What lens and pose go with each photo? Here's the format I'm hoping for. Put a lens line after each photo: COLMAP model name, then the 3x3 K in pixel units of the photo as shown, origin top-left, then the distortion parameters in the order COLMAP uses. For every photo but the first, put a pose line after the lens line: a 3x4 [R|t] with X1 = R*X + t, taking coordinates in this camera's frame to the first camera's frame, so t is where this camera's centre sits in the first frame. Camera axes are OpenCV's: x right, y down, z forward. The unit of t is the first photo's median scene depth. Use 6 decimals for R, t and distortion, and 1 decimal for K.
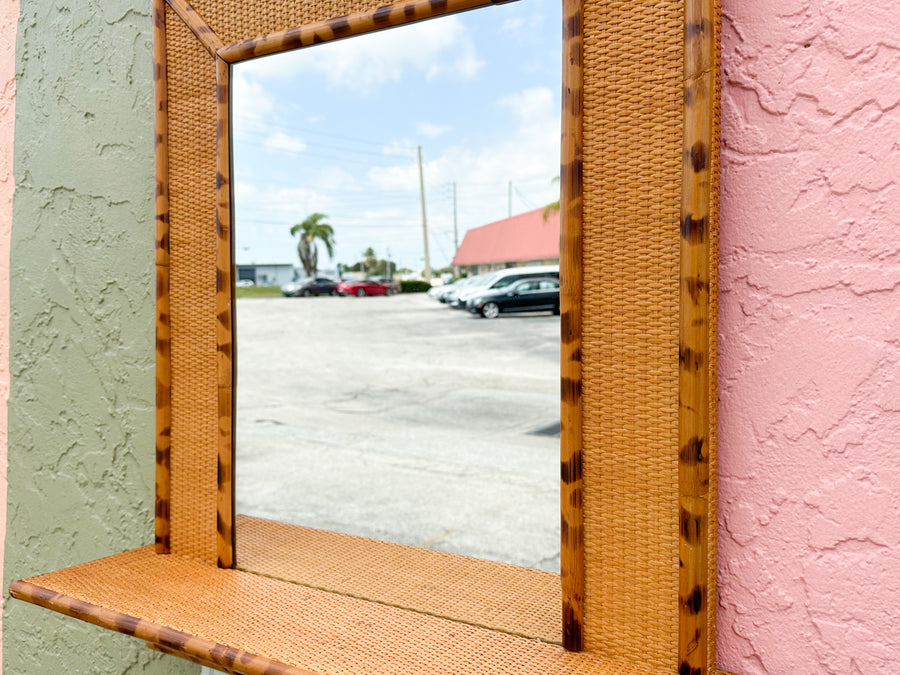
lens RADIAL K [[783.0, 0, 445.8], [0, 783.0, 328.7], [0, 0, 1]] dist [-0.015058, -0.002456]
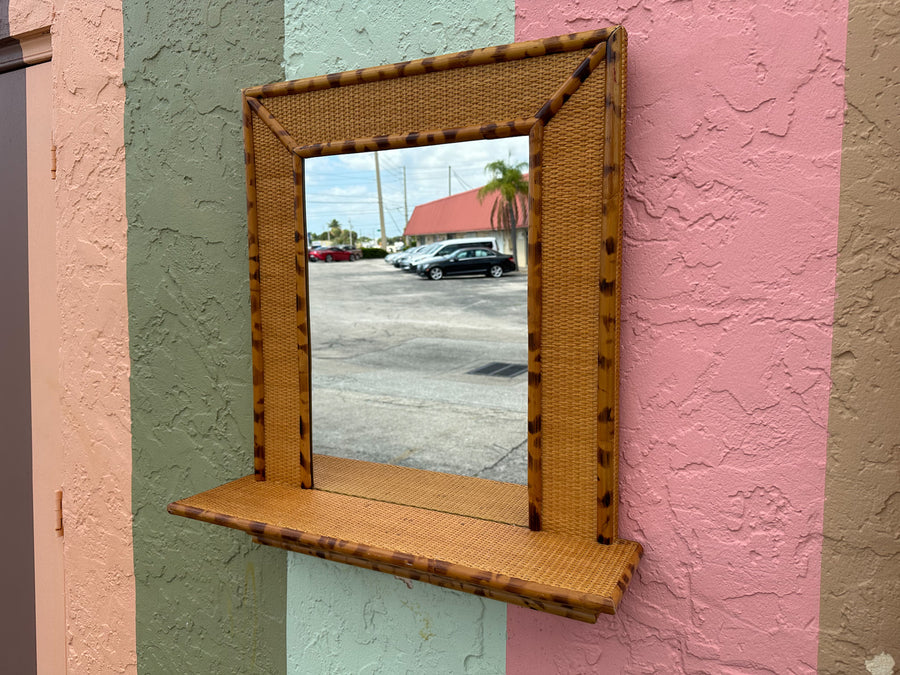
lens RADIAL K [[626.8, 0, 452.3], [0, 626.8, 330.4], [0, 0, 1]] dist [0.010978, -0.006006]
pose [[0.996440, -0.013550, 0.083205, -0.104066], [0.007799, 0.997582, 0.069058, -0.099232], [-0.083940, -0.068163, 0.994137, -0.262081]]
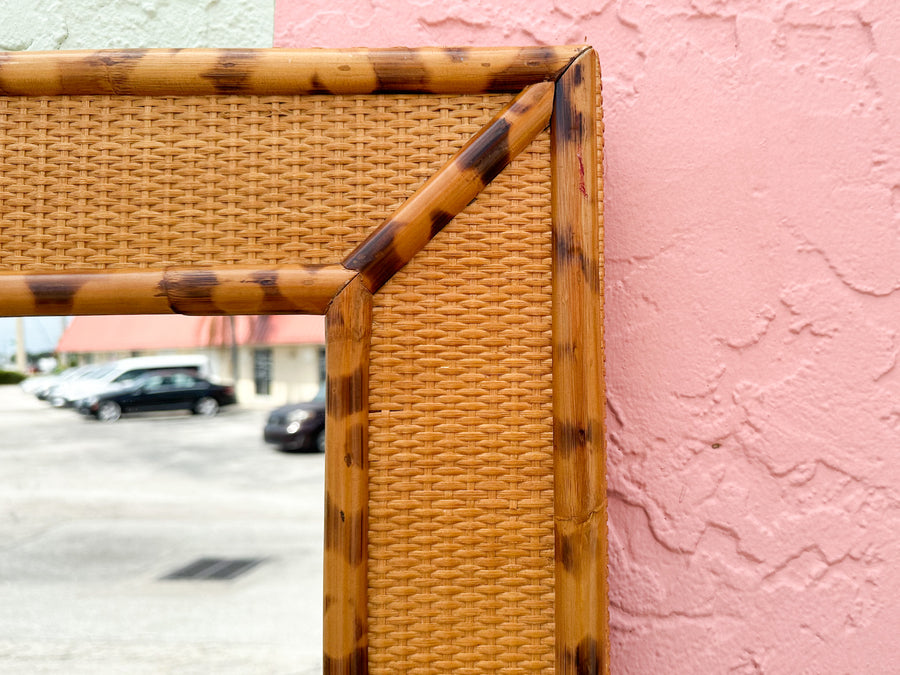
lens RADIAL K [[825.8, 0, 549.5], [0, 825.8, 338.1], [0, 0, 1]] dist [0.080271, -0.120542]
pose [[0.857112, 0.024158, 0.514563, -0.010852], [0.028155, 0.995210, -0.093621, -0.300088], [-0.514360, 0.094732, 0.852326, 0.361371]]
